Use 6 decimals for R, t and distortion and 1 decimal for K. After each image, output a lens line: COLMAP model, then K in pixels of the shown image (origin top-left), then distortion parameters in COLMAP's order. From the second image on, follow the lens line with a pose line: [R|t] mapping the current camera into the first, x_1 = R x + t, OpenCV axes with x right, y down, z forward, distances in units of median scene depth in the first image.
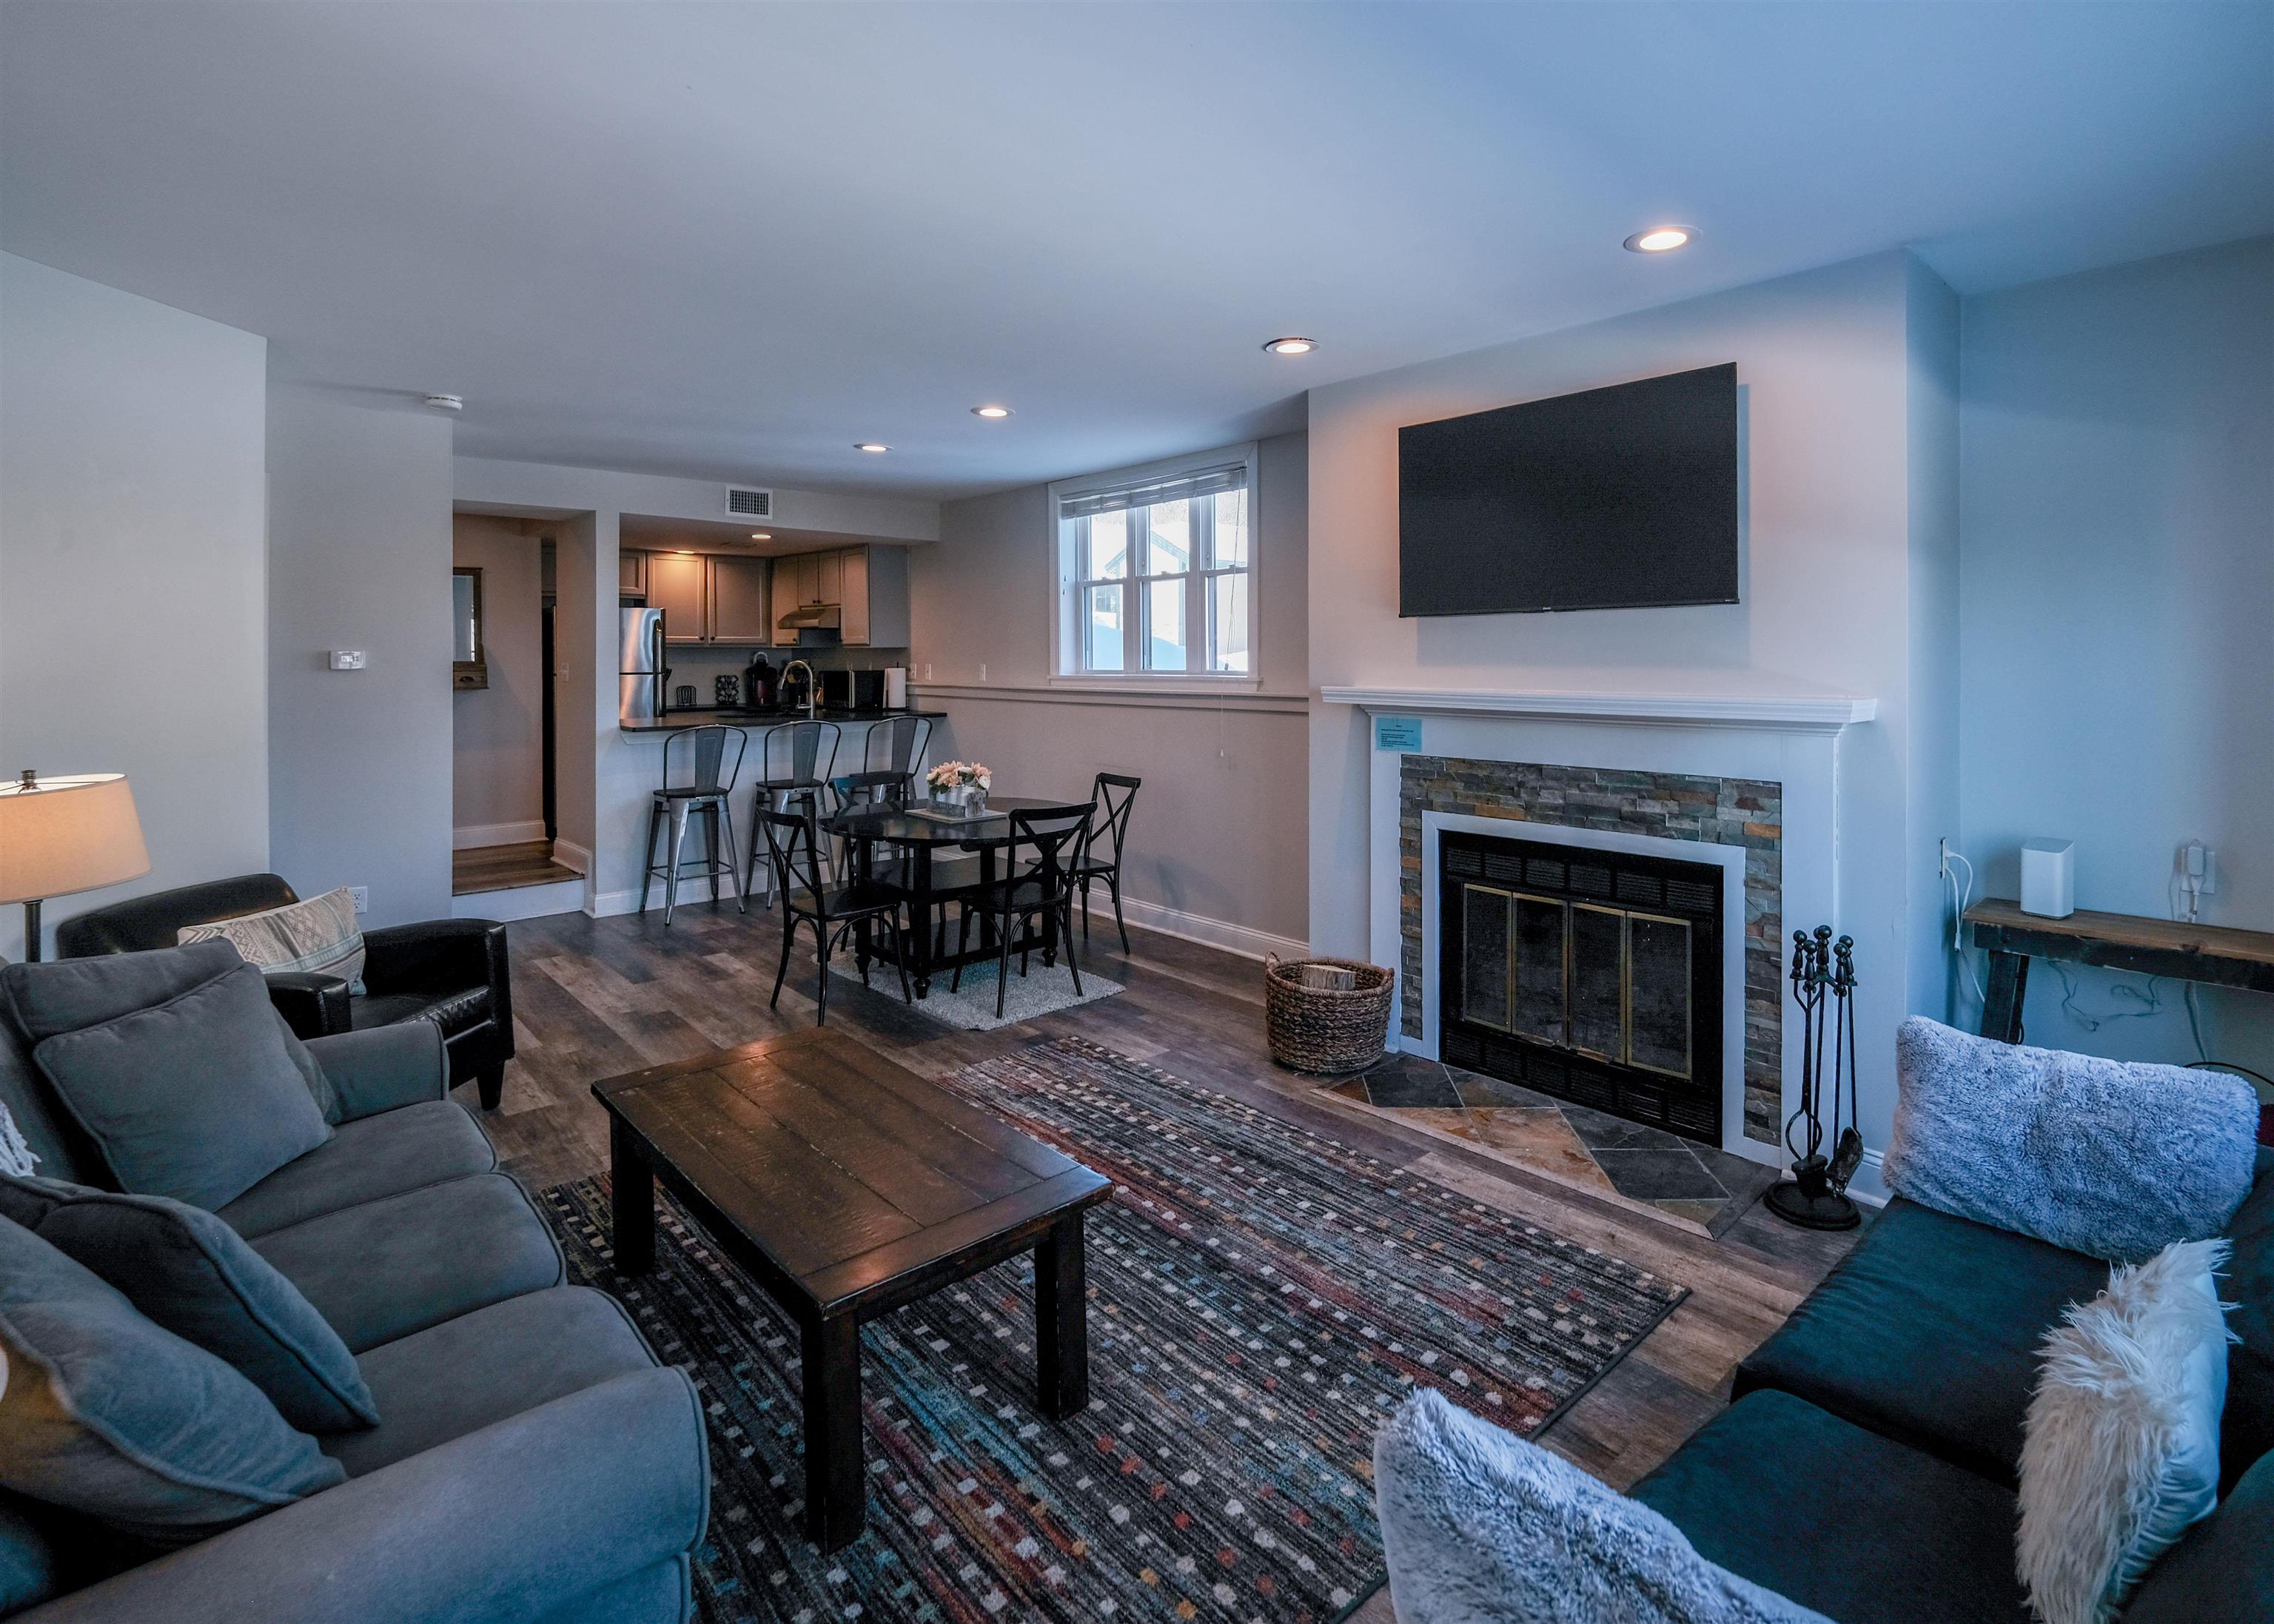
lens RADIAL K [[1097.1, 0, 1210.8], [0, 1097.1, 653.7], [0, 0, 1]] dist [-0.000565, 0.002355]
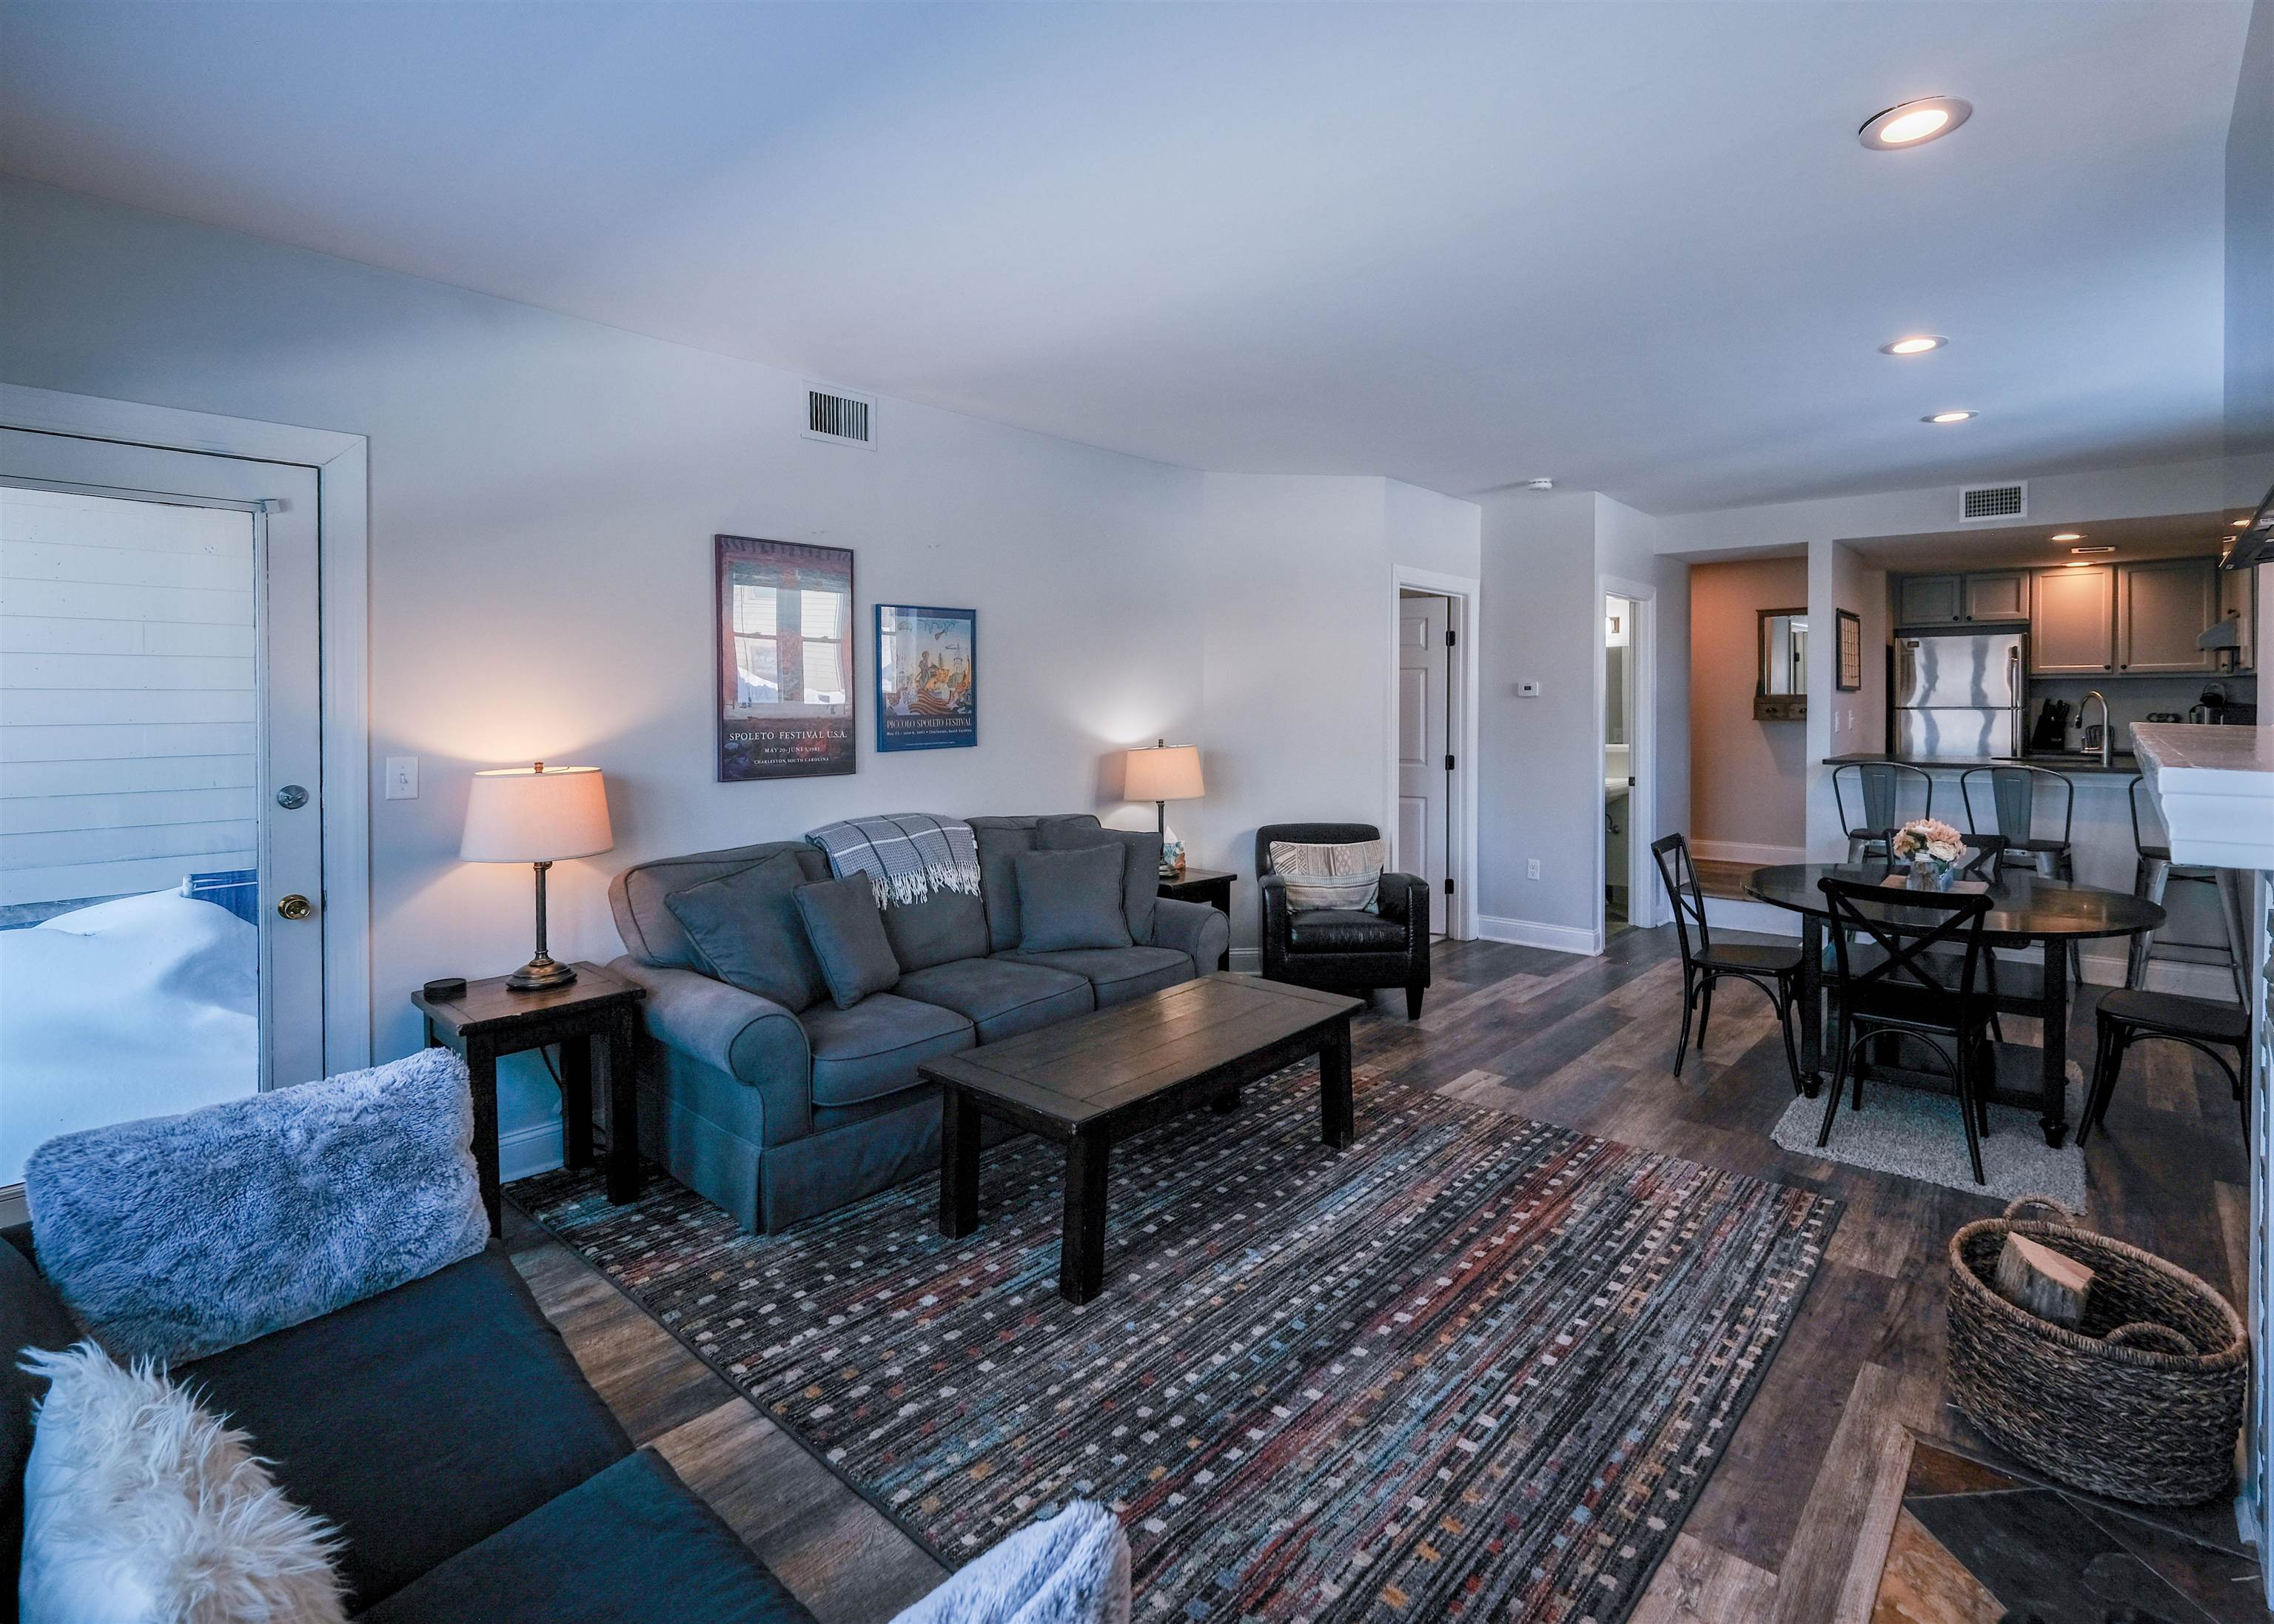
lens RADIAL K [[1097.1, 0, 1225.8], [0, 1097.1, 717.6], [0, 0, 1]] dist [-0.000565, 0.002355]
pose [[0.125094, 0.021211, -0.991918, 0.721023], [-0.004194, 0.999774, 0.020850, 0.023442], [0.992136, 0.001552, 0.125155, 0.690972]]
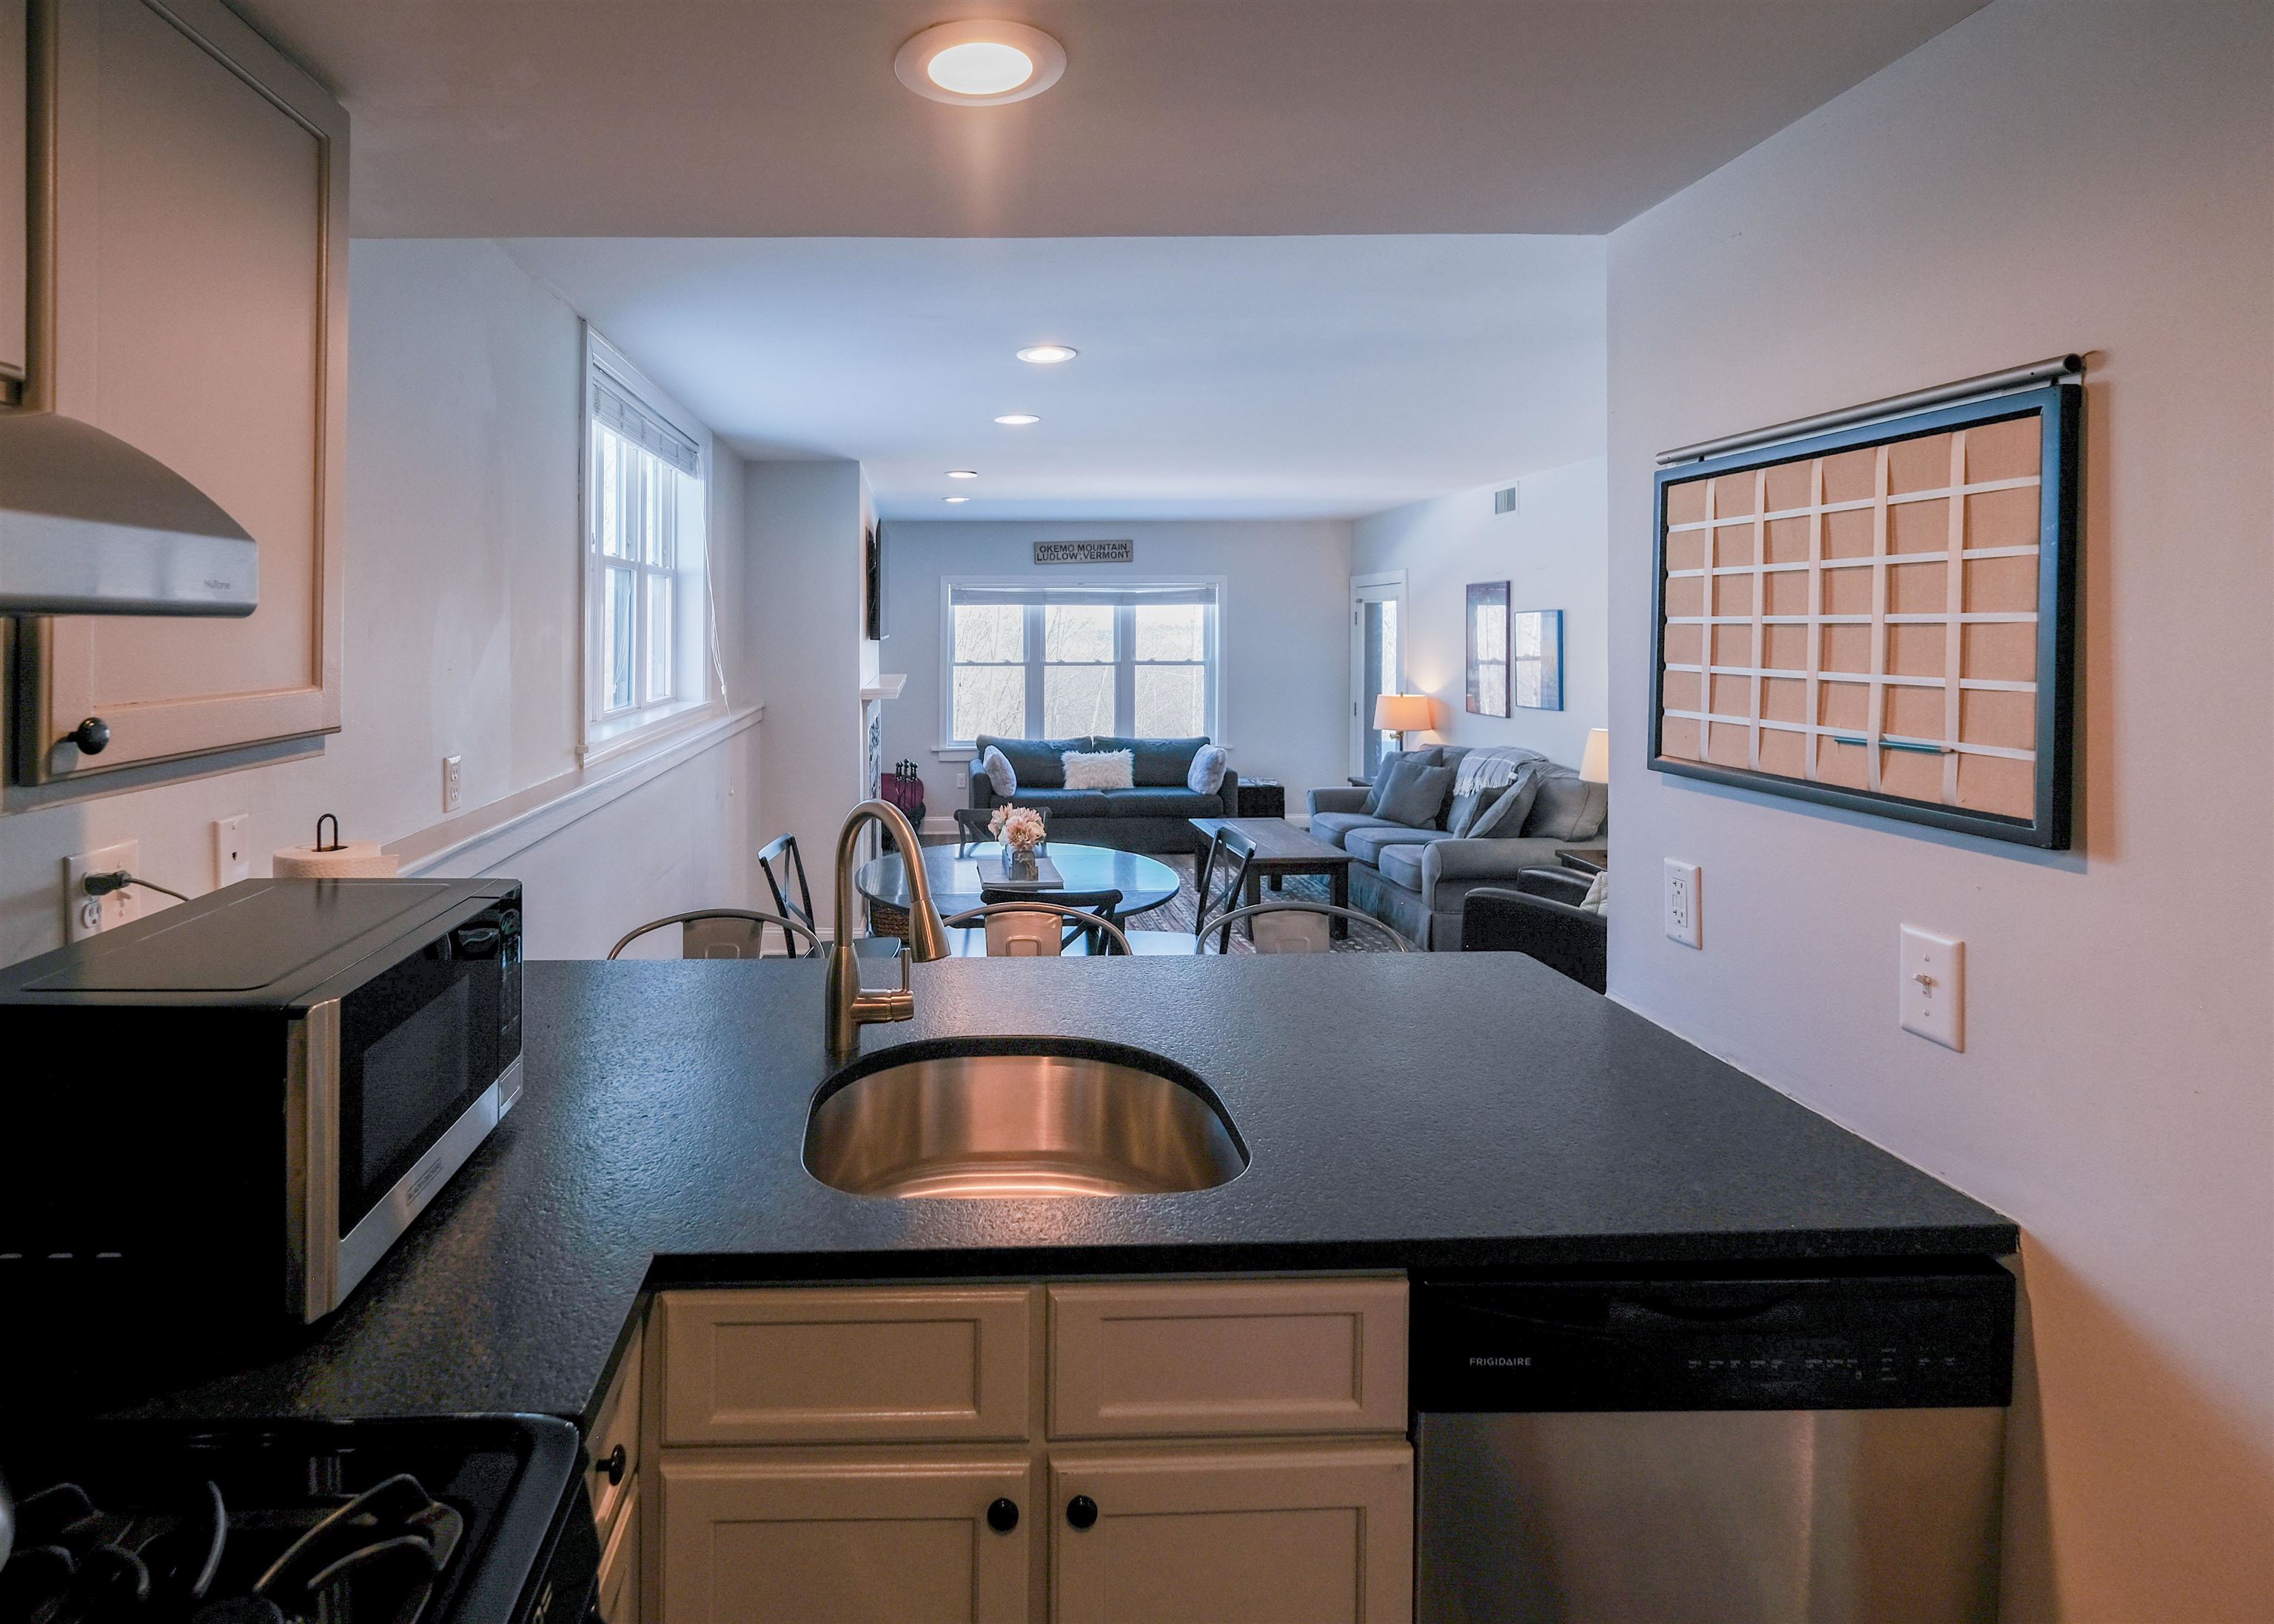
lens RADIAL K [[1097.1, 0, 945.8], [0, 1097.1, 641.0], [0, 0, 1]] dist [-0.000565, 0.002355]
pose [[-0.729705, 0.000252, 0.683762, -1.226273], [0.008992, 0.999917, 0.009228, -0.056793], [-0.683703, 0.012882, -0.729646, 2.644033]]
